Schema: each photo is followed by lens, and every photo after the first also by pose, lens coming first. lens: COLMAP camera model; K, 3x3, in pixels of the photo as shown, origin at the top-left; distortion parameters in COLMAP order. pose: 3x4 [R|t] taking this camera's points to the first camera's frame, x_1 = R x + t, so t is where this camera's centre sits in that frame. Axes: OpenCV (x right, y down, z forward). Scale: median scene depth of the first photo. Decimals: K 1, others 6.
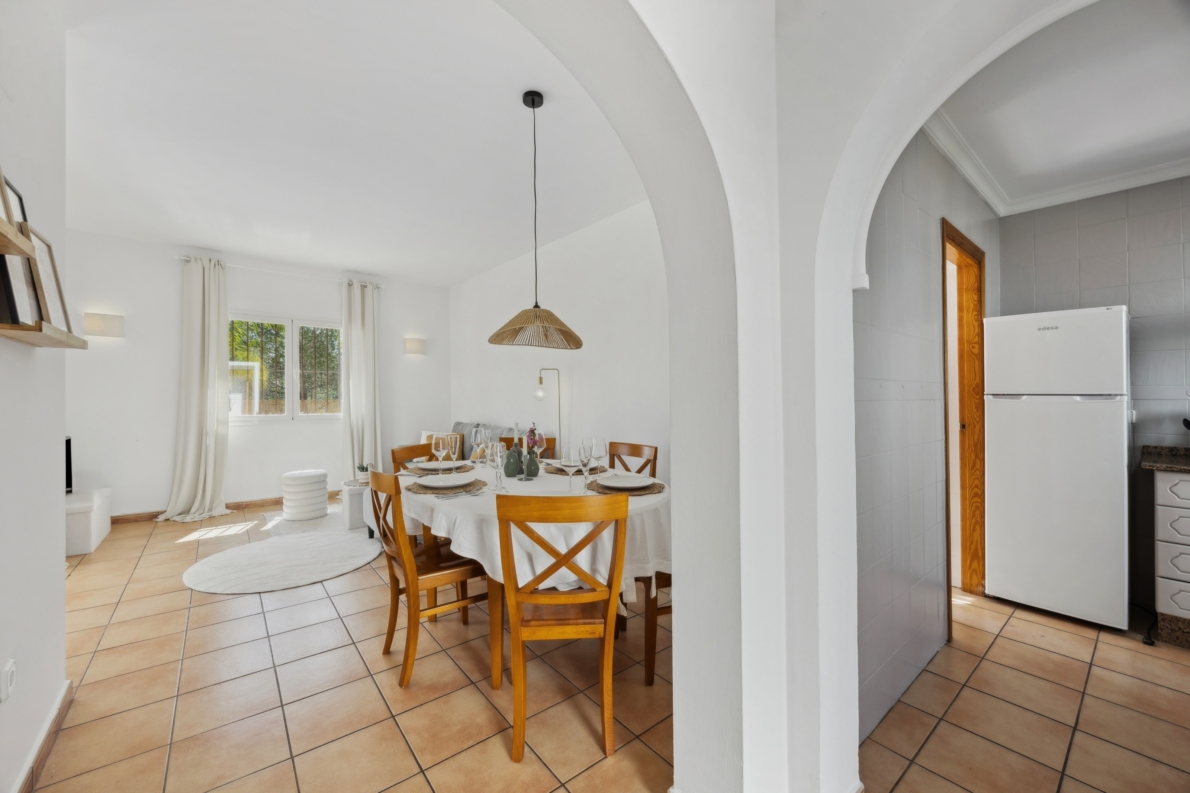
lens RADIAL K [[468.8, 0, 603.6], [0, 468.8, 403.5], [0, 0, 1]] dist [-0.002790, 0.001359]
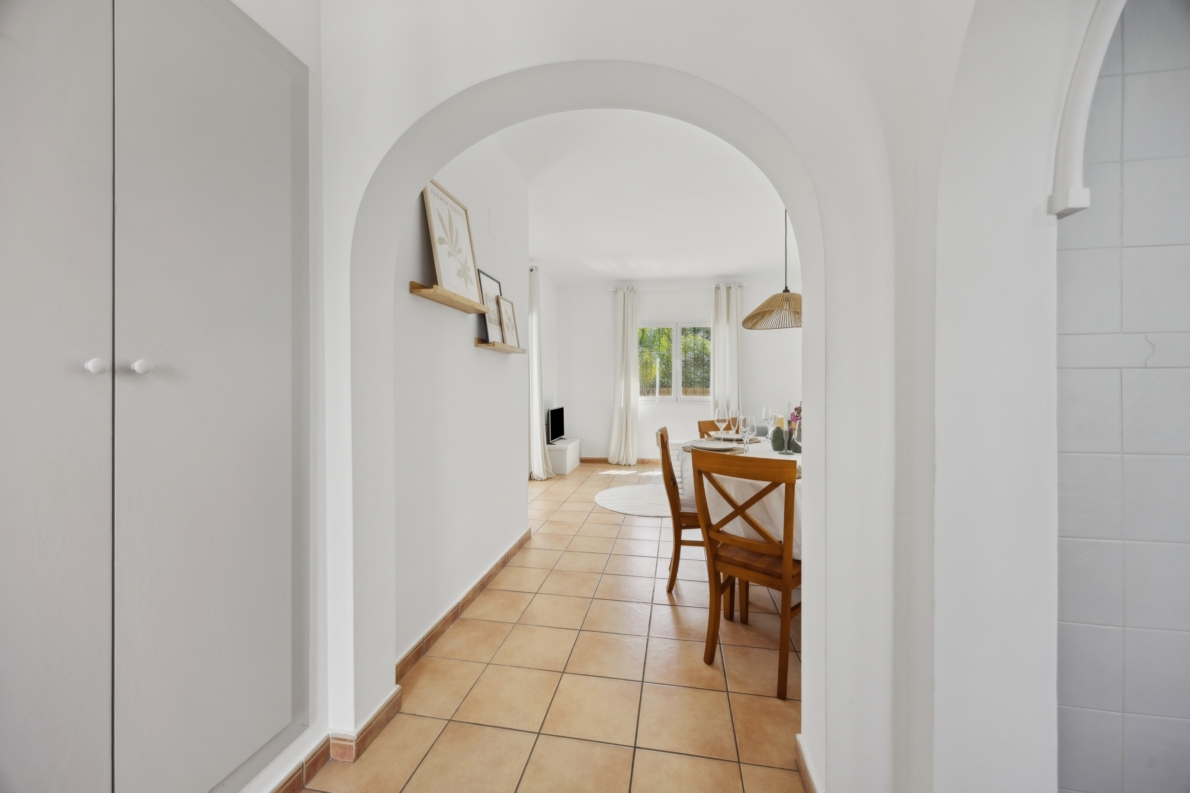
lens RADIAL K [[468.8, 0, 594.9], [0, 468.8, 401.9], [0, 0, 1]] dist [-0.002790, 0.001359]
pose [[0.645537, 0.022084, -0.763410, 0.271937], [-0.008104, 0.999724, 0.022067, 0.018347], [0.763686, -0.008058, 0.645537, -0.017019]]
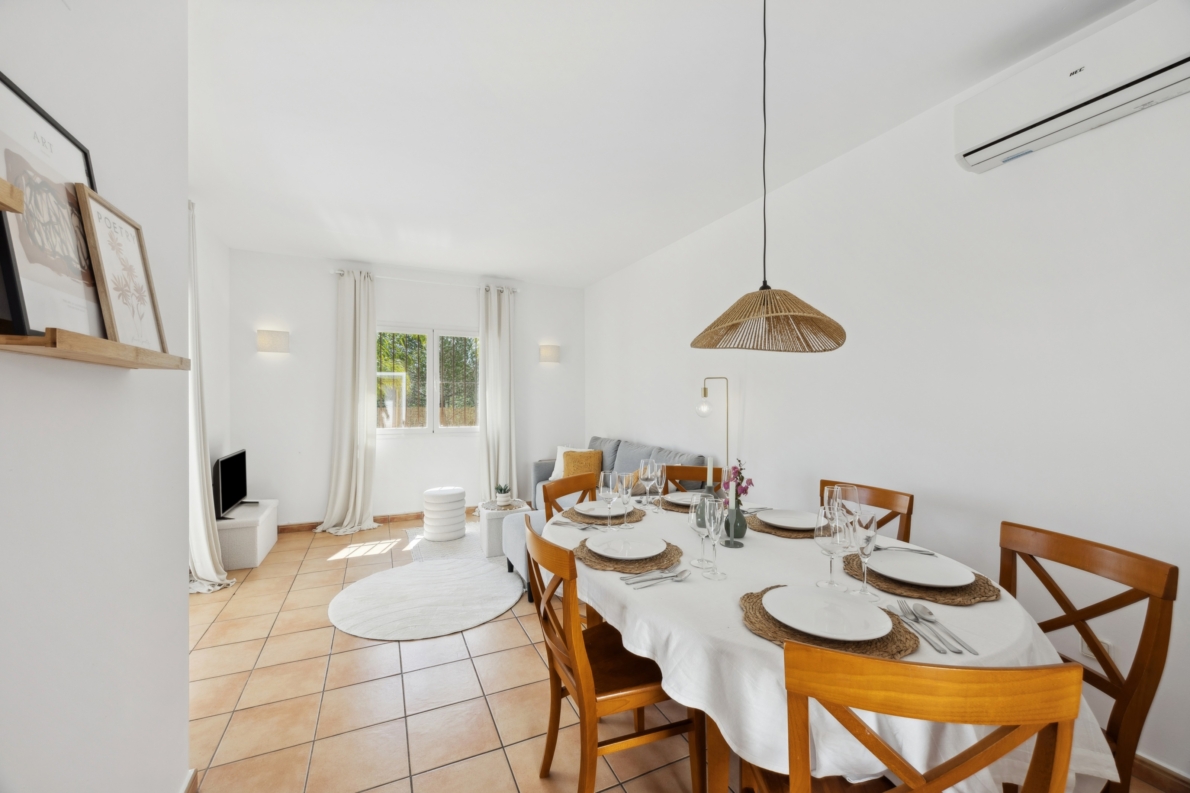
lens RADIAL K [[468.8, 0, 593.8], [0, 468.8, 407.5], [0, 0, 1]] dist [-0.002790, 0.001359]
pose [[0.967293, 0.003215, -0.253640, -0.142336], [-0.003152, 0.999995, 0.000657, -0.028173], [0.253641, 0.000164, 0.967298, 0.215349]]
